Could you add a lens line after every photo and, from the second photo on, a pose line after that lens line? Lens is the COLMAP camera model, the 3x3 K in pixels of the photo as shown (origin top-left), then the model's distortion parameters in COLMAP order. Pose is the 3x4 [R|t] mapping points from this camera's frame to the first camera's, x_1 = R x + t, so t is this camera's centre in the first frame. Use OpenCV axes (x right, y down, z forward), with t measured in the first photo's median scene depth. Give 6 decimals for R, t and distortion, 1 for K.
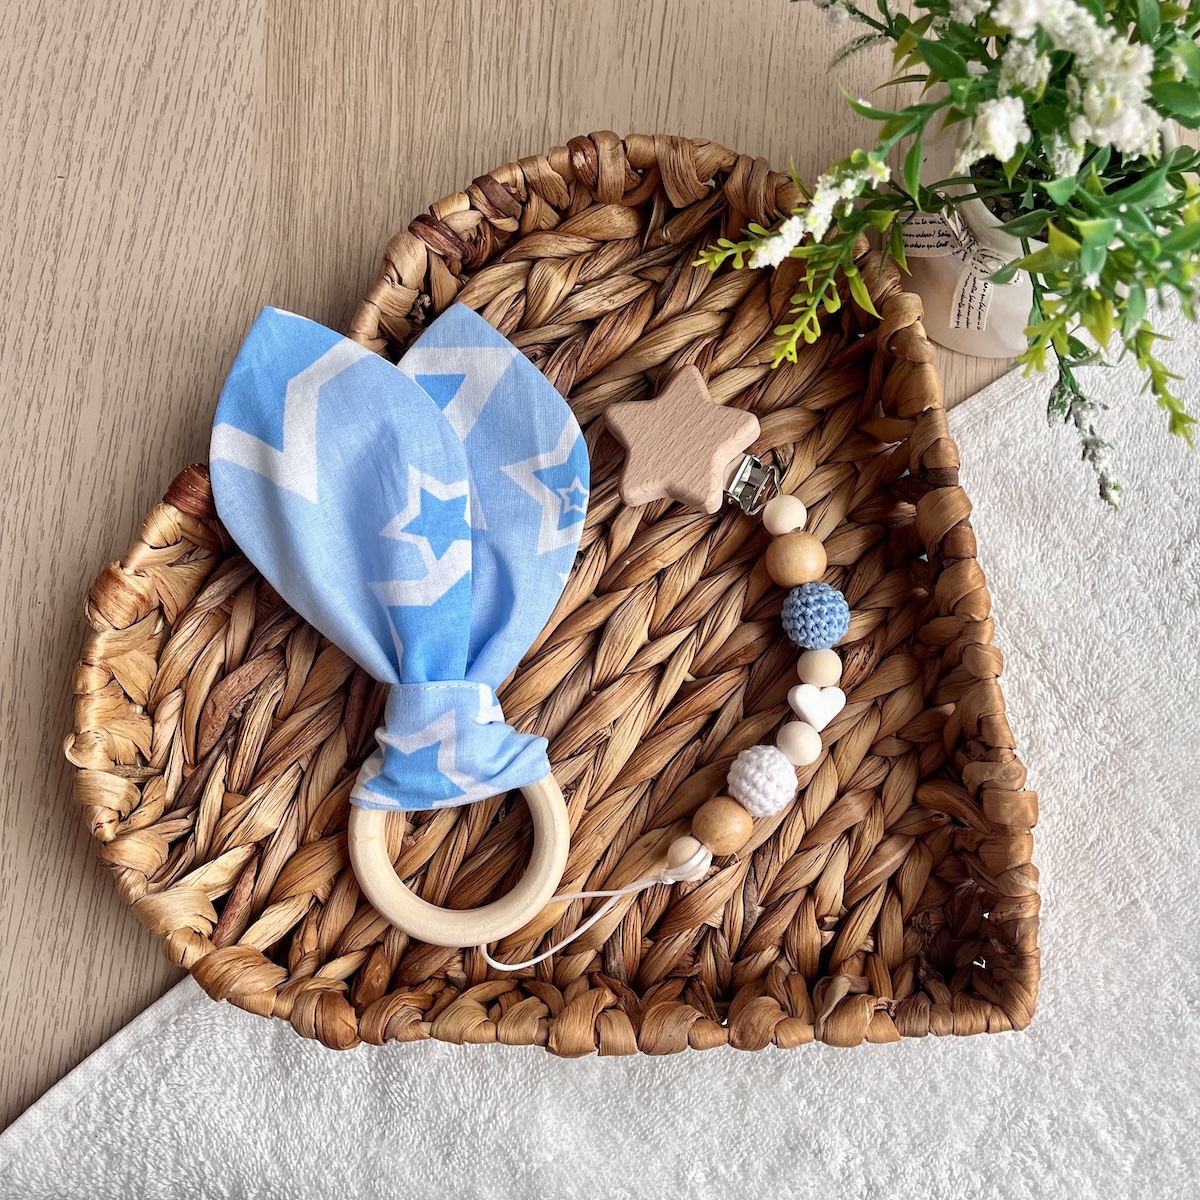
lens RADIAL K [[1272.8, 0, 604.7], [0, 1272.8, 603.7], [0, 0, 1]] dist [0.007526, 0.000000]
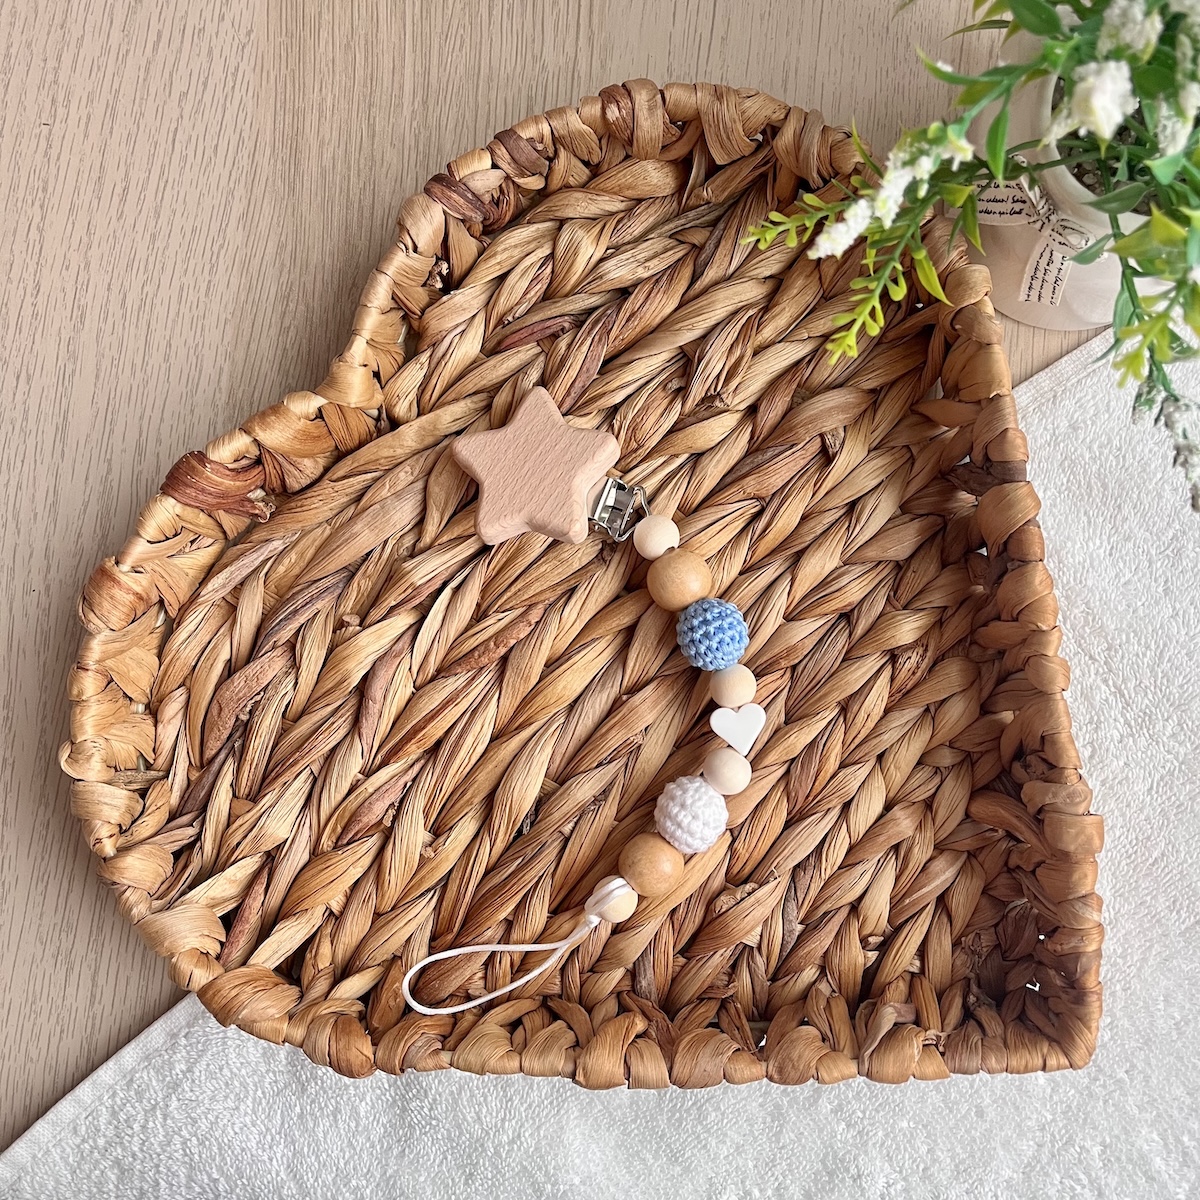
lens RADIAL K [[1272.8, 0, 605.9], [0, 1272.8, 599.7], [0, 0, 1]] dist [0.007526, 0.000000]
pose [[0.999877, 0.006679, -0.014180, -0.009693], [-0.005665, 0.997504, 0.070376, -0.066653], [0.014614, -0.070287, 0.997420, 0.074799]]
